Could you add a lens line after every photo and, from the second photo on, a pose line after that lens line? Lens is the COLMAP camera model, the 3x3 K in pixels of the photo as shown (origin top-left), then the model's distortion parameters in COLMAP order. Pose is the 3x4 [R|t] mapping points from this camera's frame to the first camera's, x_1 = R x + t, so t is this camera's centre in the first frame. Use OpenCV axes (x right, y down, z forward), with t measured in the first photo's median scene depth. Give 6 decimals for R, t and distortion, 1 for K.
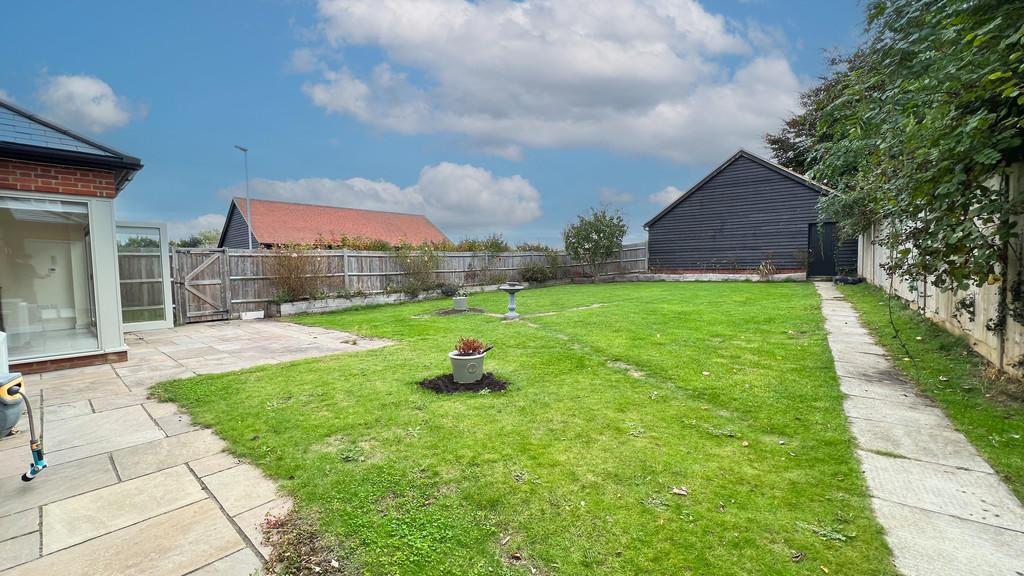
lens RADIAL K [[409.3, 0, 512.0], [0, 409.3, 288.0], [0, 0, 1]] dist [0.000827, 0.000225]
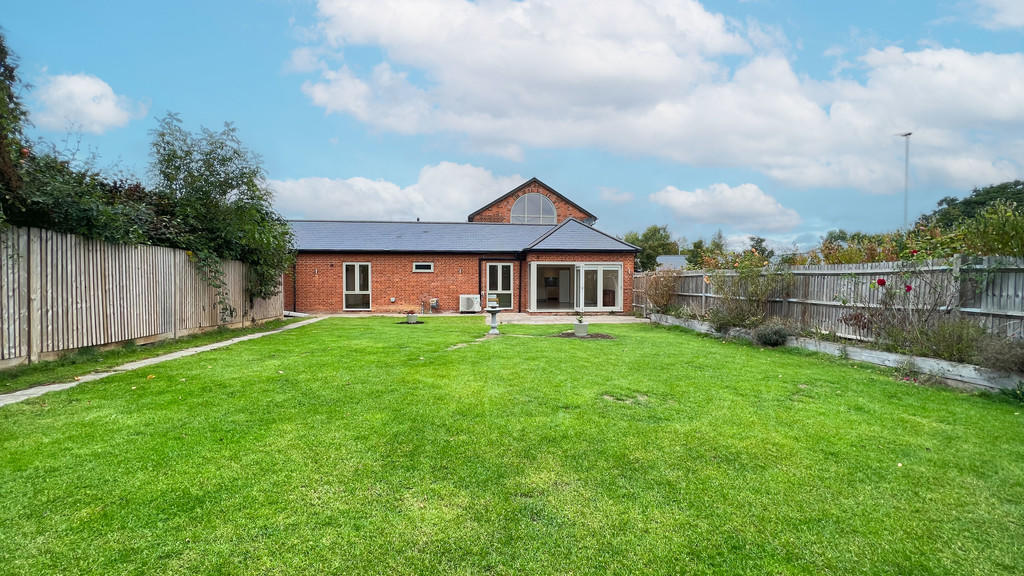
lens RADIAL K [[409.3, 0, 512.0], [0, 409.3, 288.0], [0, 0, 1]] dist [0.000827, 0.000225]
pose [[-0.707873, 0.034793, -0.705482, 0.581749], [-0.026882, 0.996735, 0.076130, -0.109275], [0.705828, 0.072855, -0.704627, 1.330639]]
